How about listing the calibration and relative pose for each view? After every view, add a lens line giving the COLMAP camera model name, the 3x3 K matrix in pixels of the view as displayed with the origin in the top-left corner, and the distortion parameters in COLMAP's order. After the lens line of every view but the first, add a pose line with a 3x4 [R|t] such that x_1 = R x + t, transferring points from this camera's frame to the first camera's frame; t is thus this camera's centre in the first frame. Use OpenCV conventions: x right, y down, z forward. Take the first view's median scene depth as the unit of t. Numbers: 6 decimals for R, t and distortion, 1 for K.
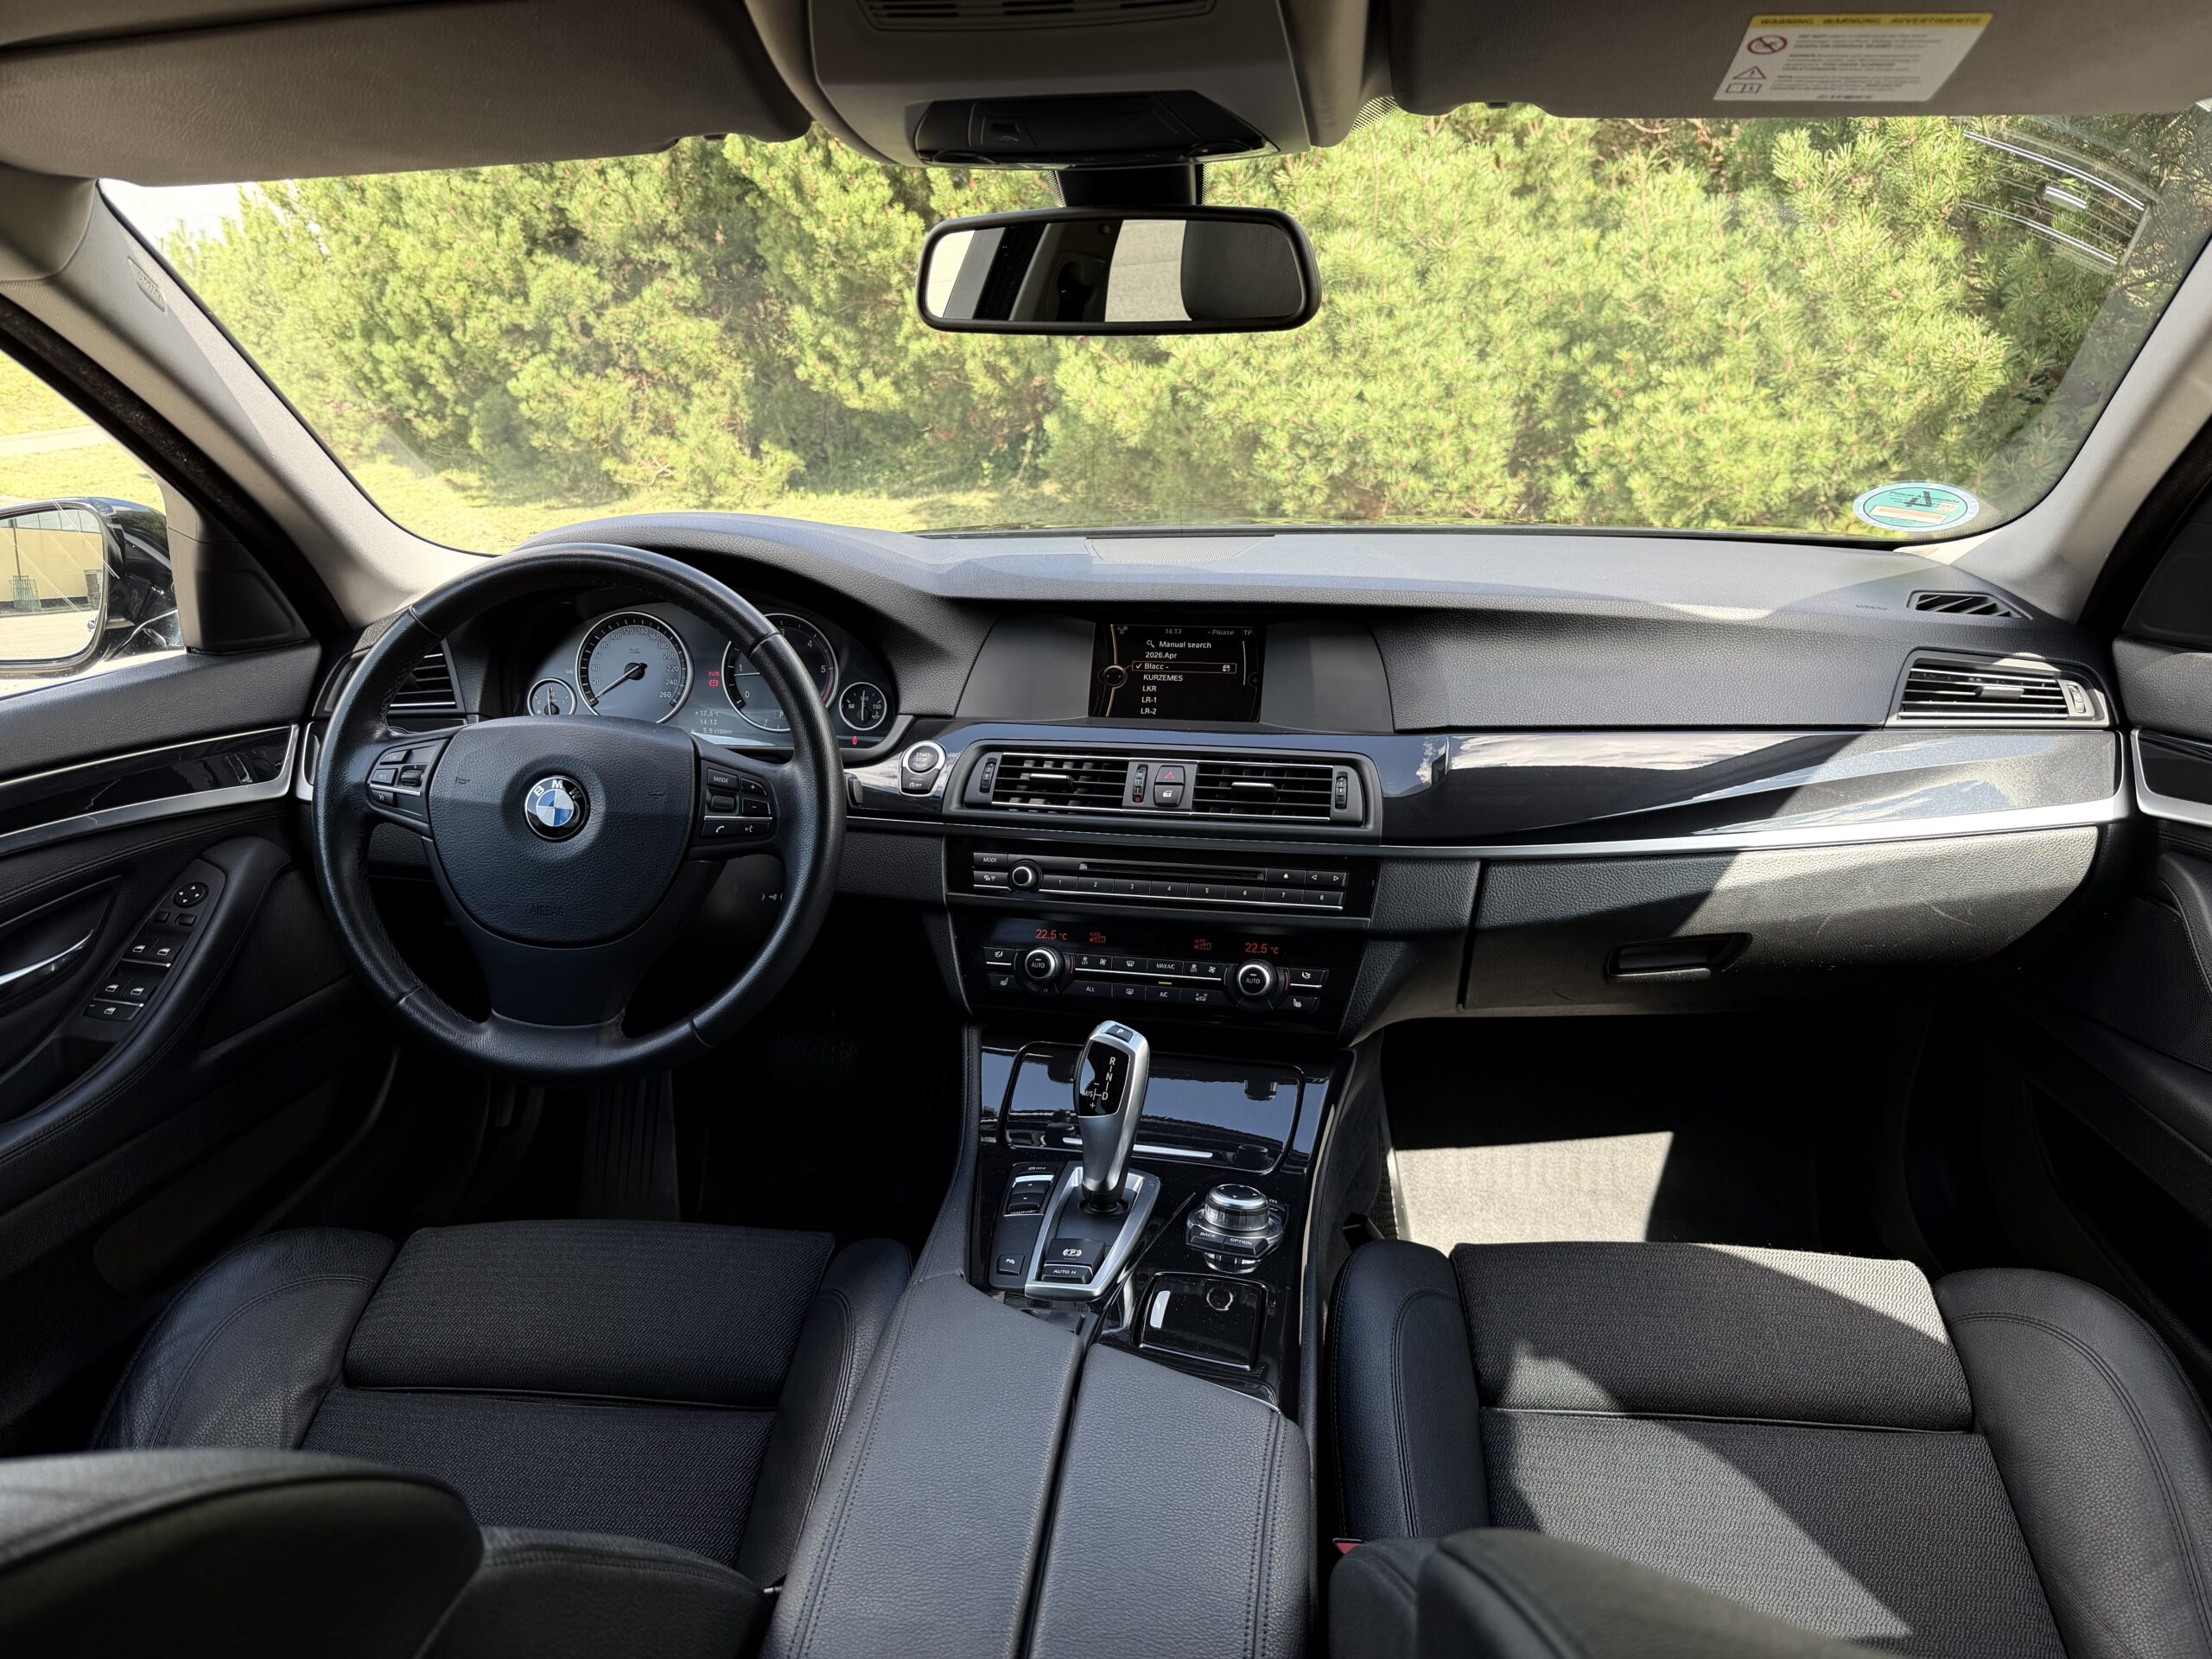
lens RADIAL K [[1544.4, 0, 1102.2], [0, 1544.4, 884.2], [0, 0, 1]] dist [0.019759, -0.004809]
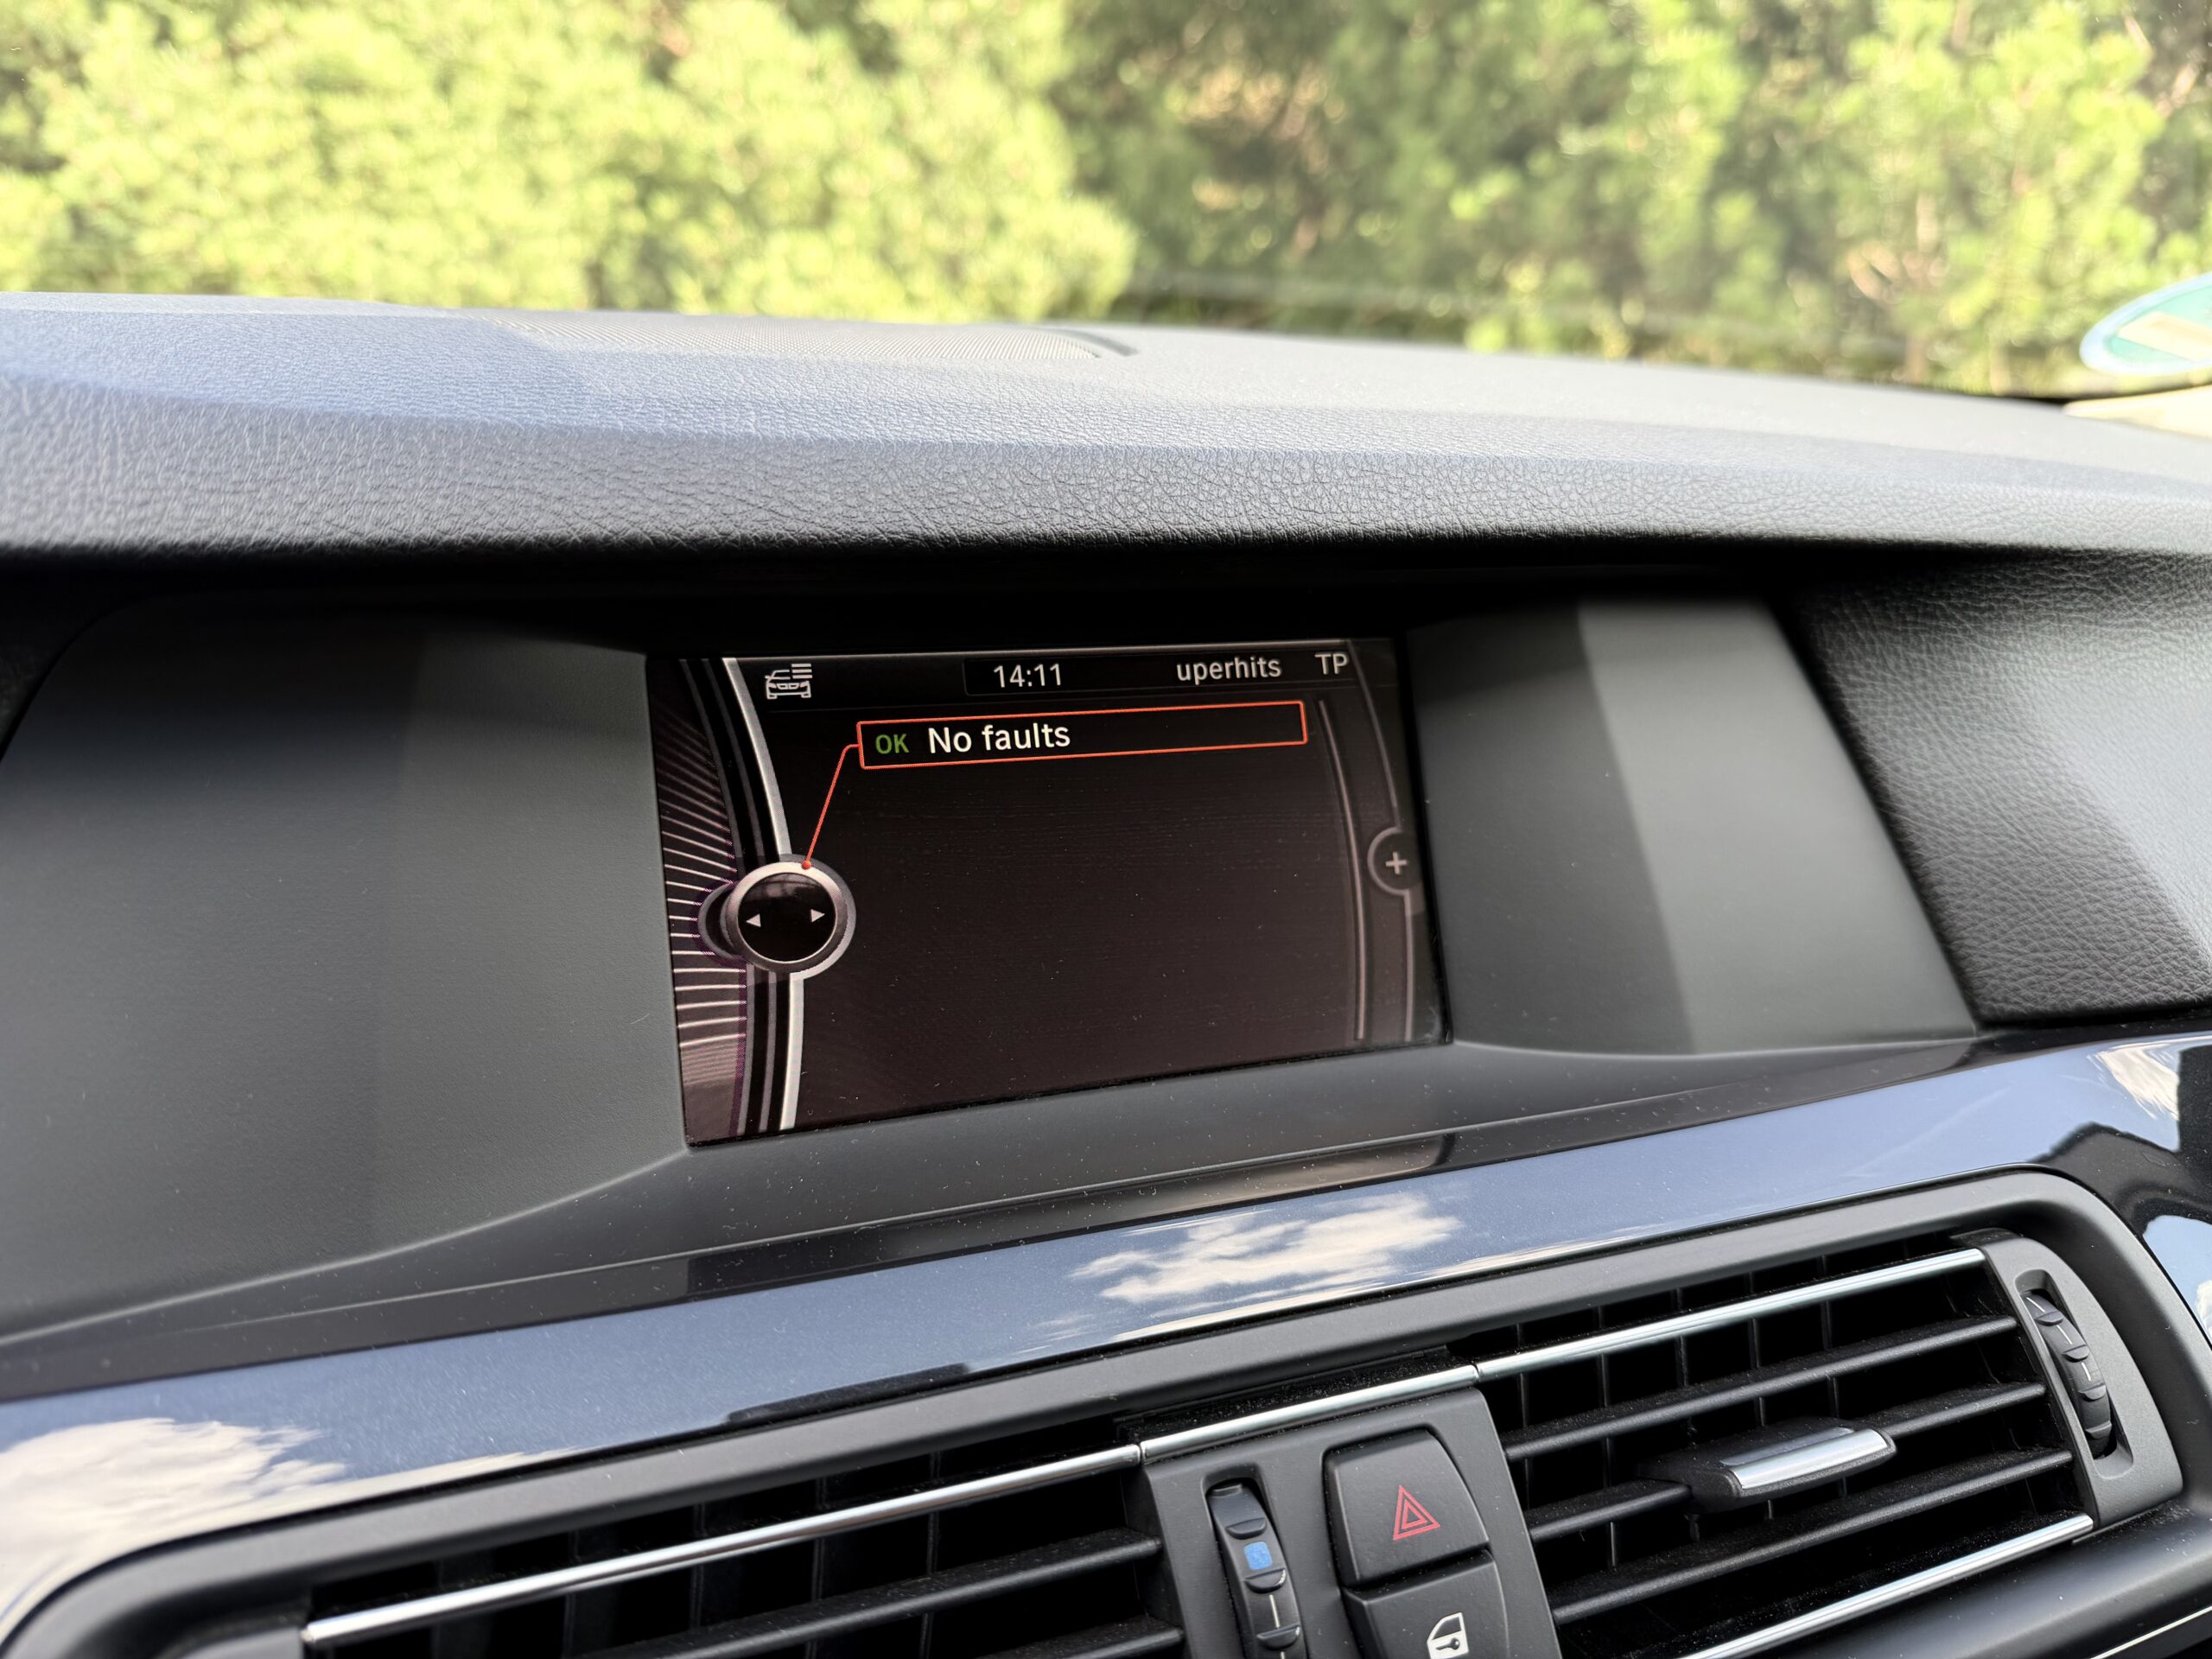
lens RADIAL K [[1628.6, 0, 1097.4], [0, 1628.6, 810.3], [0, 0, 1]] dist [-0.019294, 0.003297]
pose [[0.817533, -0.117746, 0.563716, -0.019943], [0.118875, 0.992297, 0.034866, -0.039174], [-0.563479, 0.038508, 0.825233, 0.208294]]
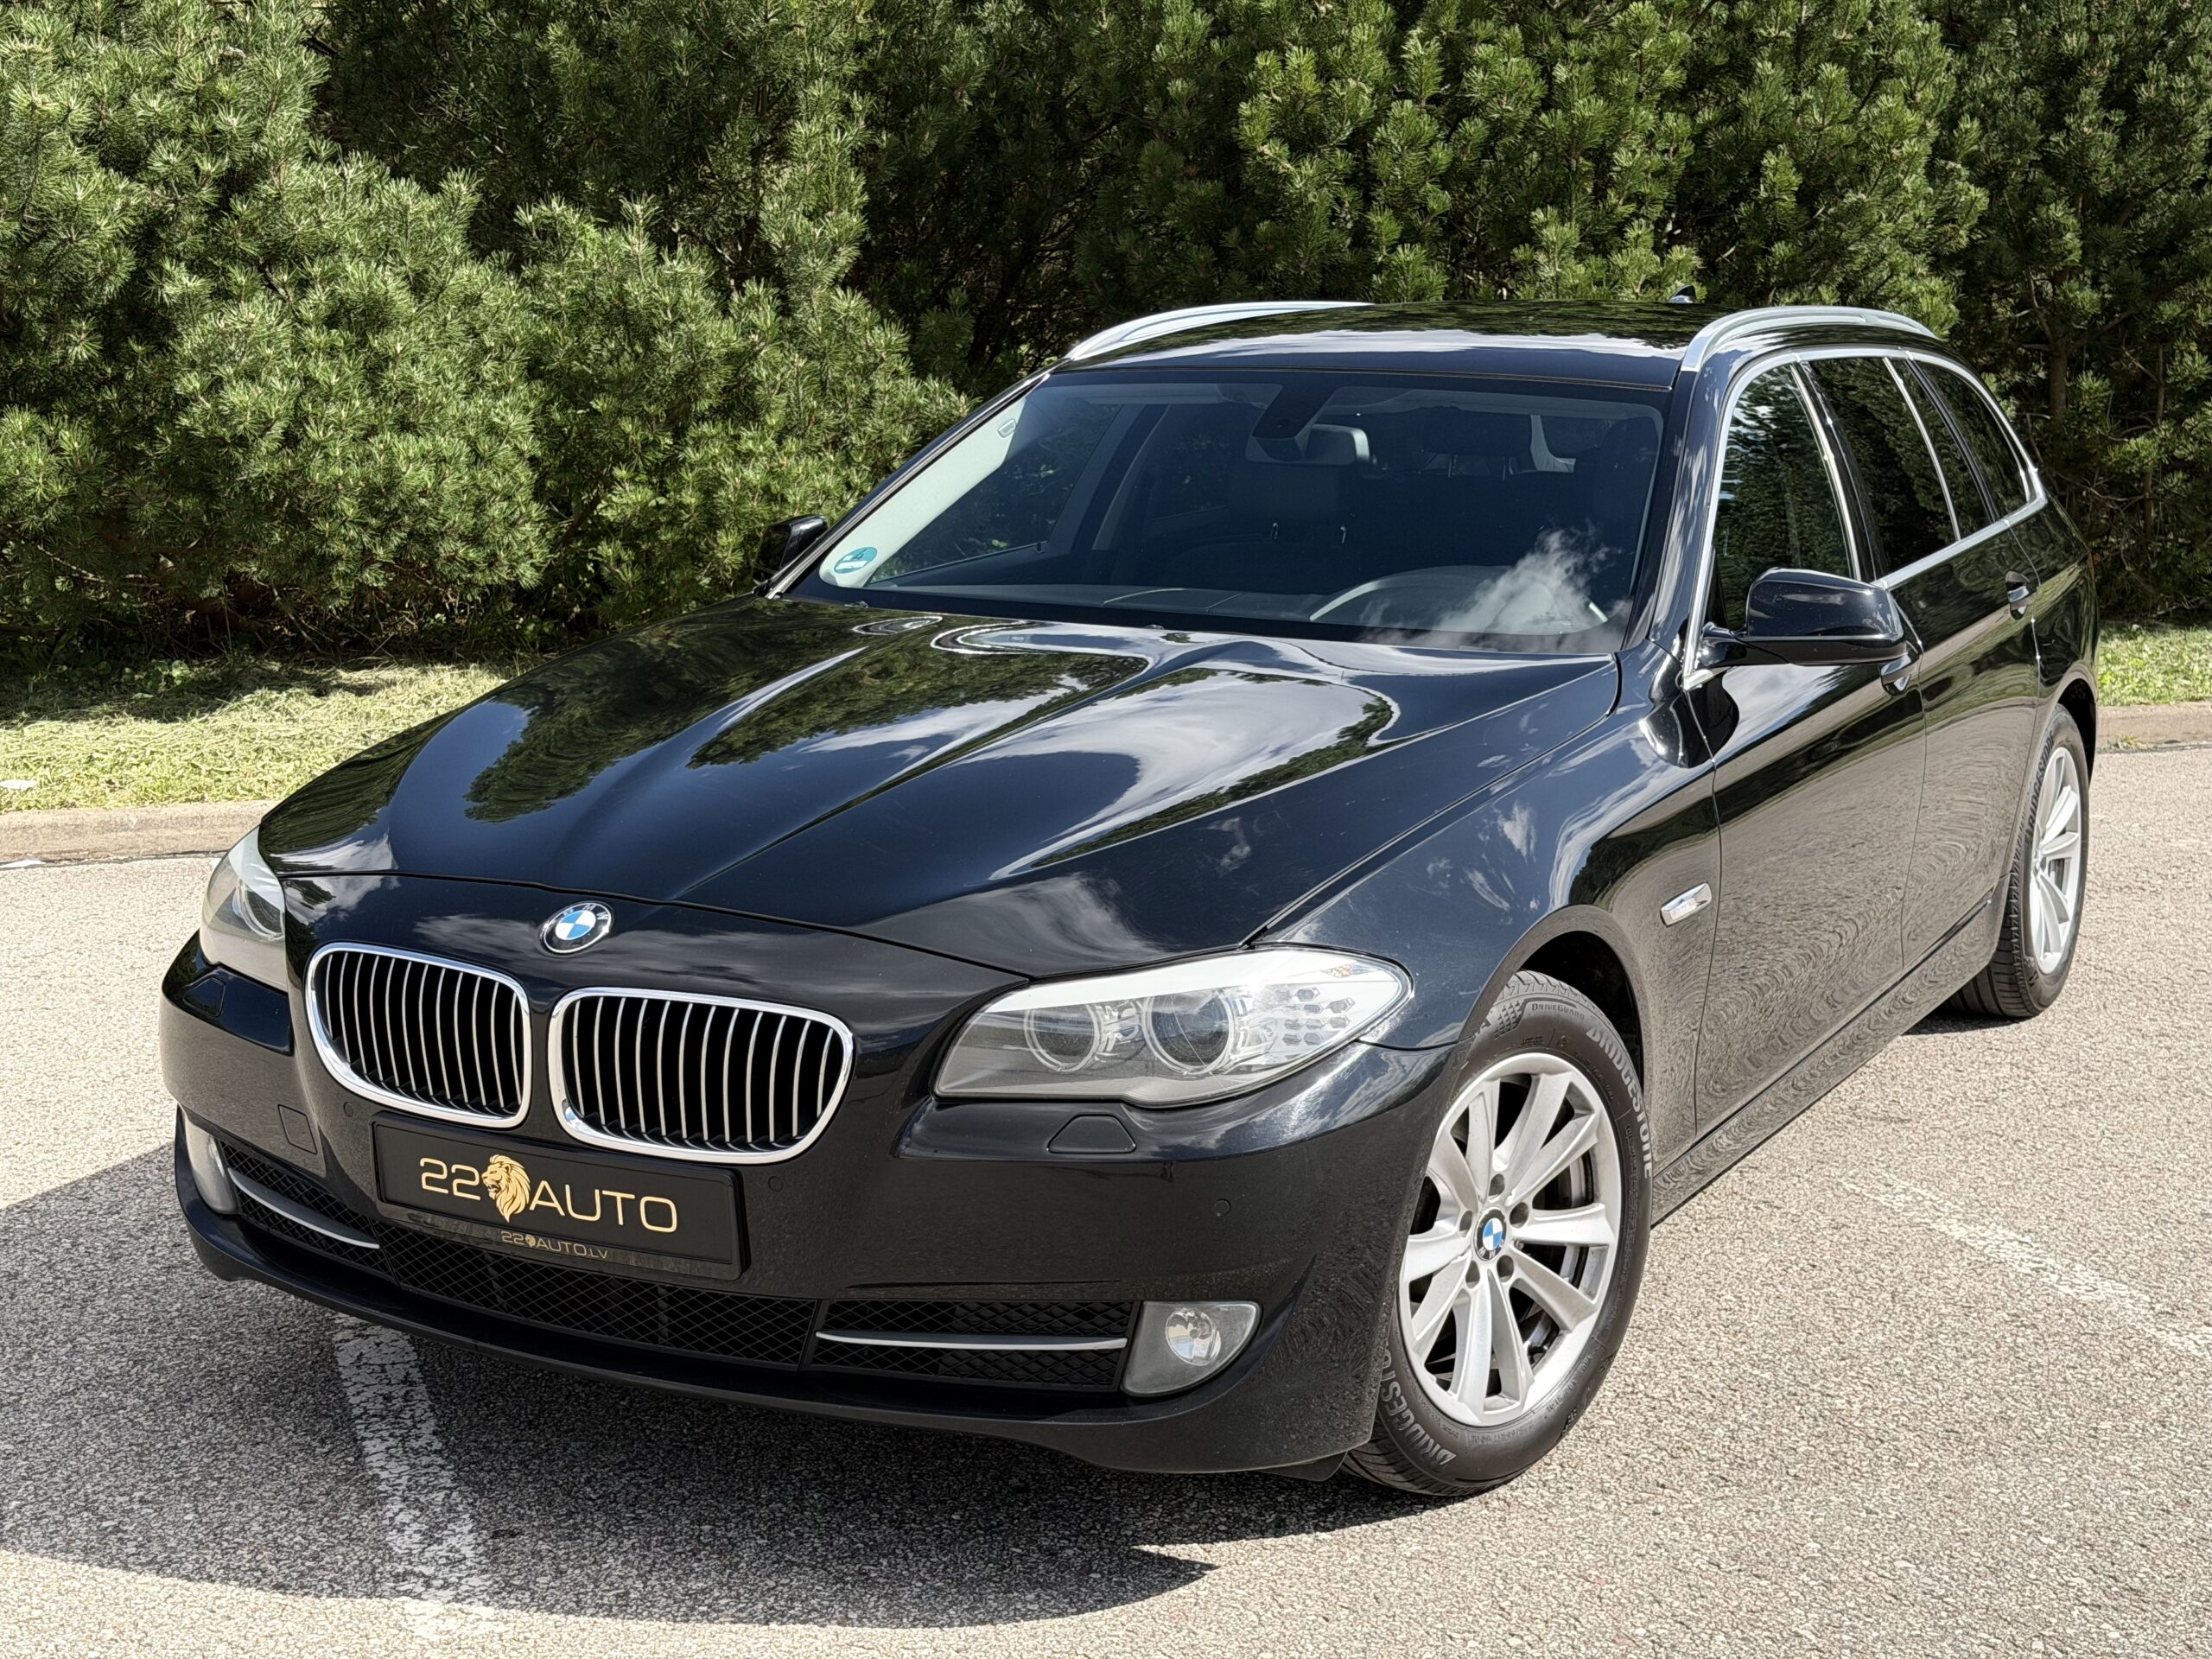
lens RADIAL K [[3040.3, 0, 1101.6], [0, 3040.3, 838.9], [0, 0, 1]] dist [0.201937, -0.477354]
pose [[0.475530, -0.124899, 0.870788, -1.226464], [0.277355, 0.960670, -0.013671, 0.007008], [-0.834833, 0.248018, 0.491469, -0.065845]]
